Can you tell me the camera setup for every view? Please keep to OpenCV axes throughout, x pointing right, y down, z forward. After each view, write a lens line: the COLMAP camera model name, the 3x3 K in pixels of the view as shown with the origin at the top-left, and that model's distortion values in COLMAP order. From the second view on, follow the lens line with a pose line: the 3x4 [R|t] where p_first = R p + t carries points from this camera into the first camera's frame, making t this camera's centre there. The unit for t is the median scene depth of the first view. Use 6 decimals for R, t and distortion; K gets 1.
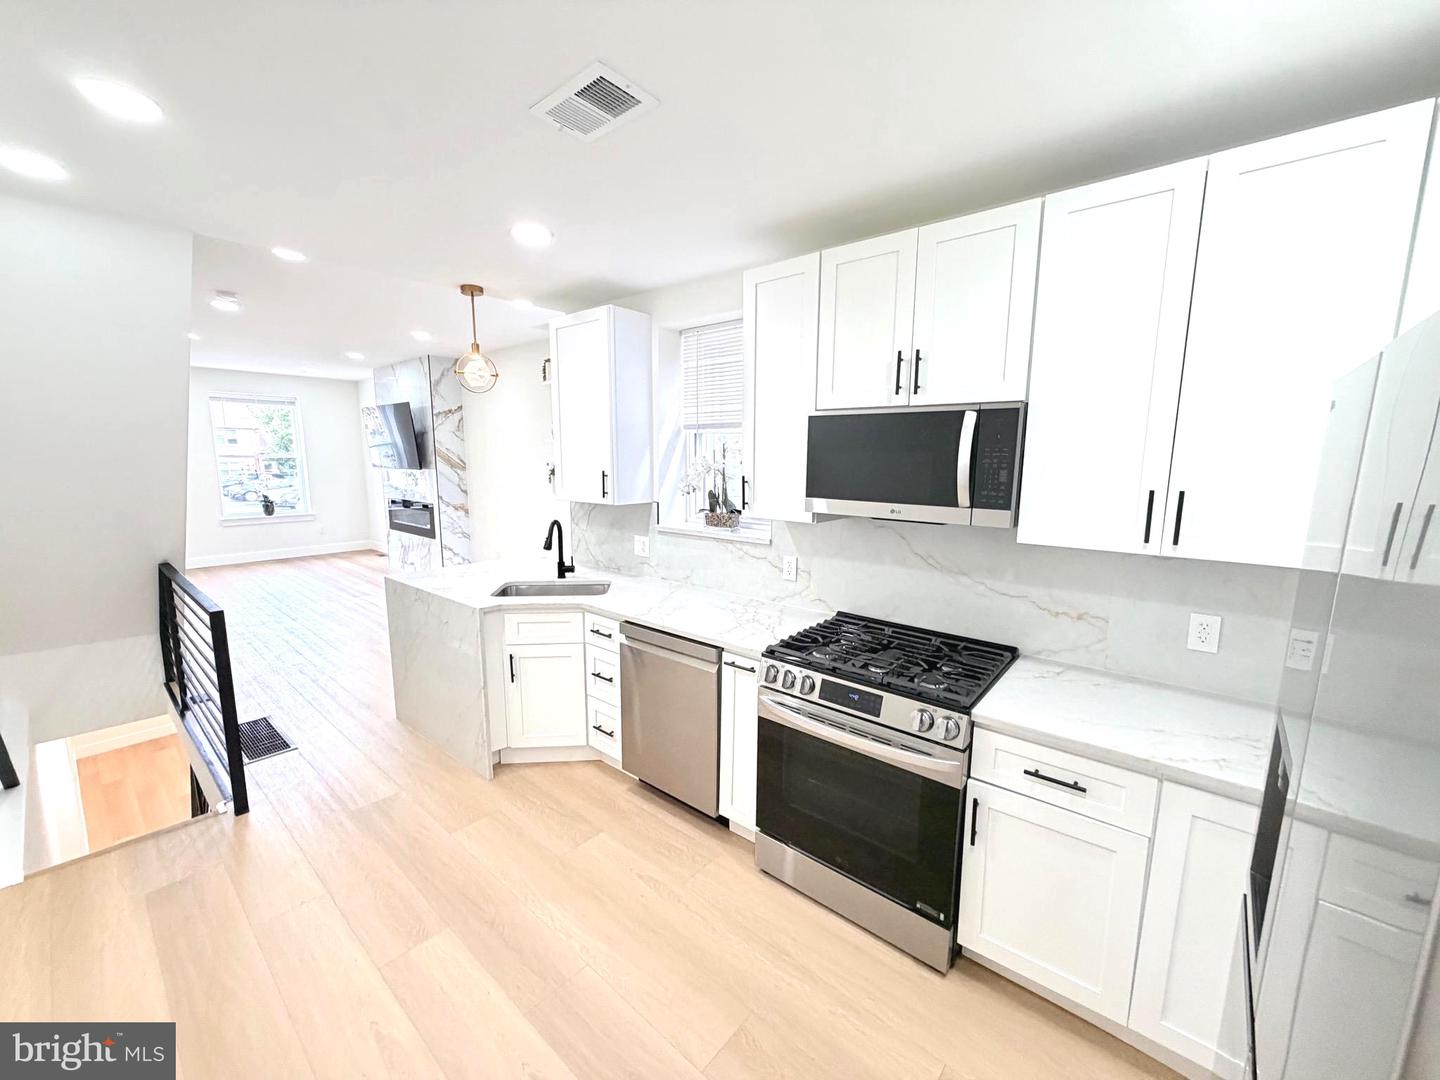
lens RADIAL K [[576.1, 0, 715.2], [0, 576.1, 544.0], [0, 0, 1]] dist [0.000834, -0.001043]
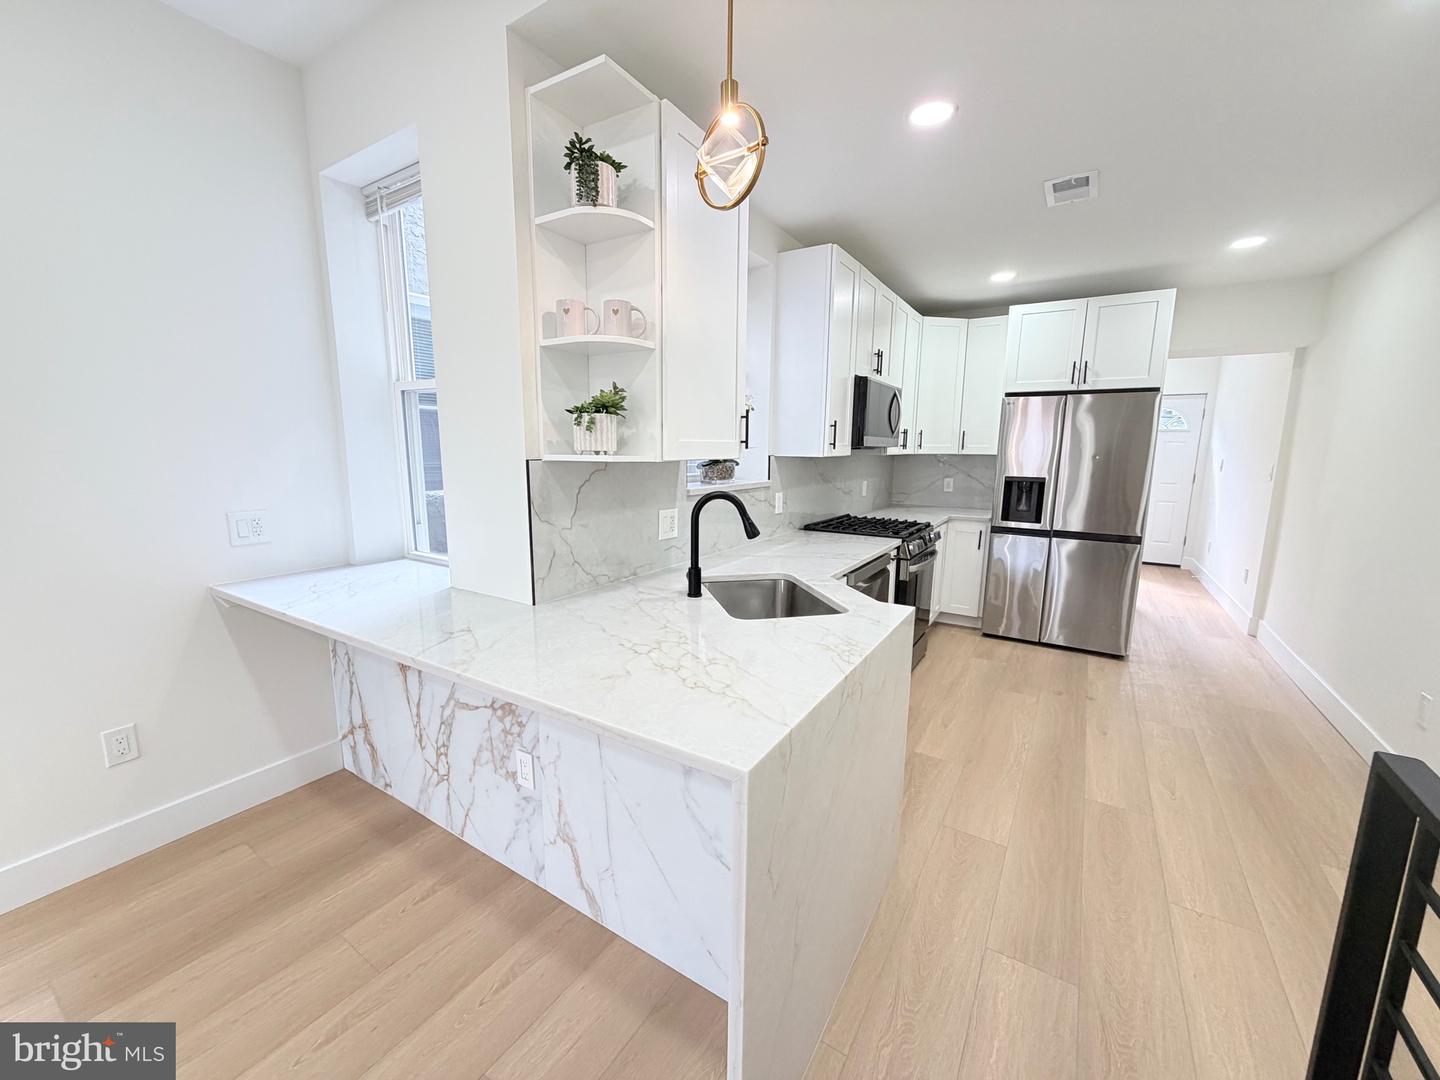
lens RADIAL K [[576.1, 0, 717.1], [0, 576.1, 541.5], [0, 0, 1]] dist [0.000834, -0.001043]
pose [[-0.145632, -0.165333, 0.975426, -0.696676], [0.146241, 0.971509, 0.186503, -0.082162], [-0.978471, 0.169808, -0.117305, 0.880600]]
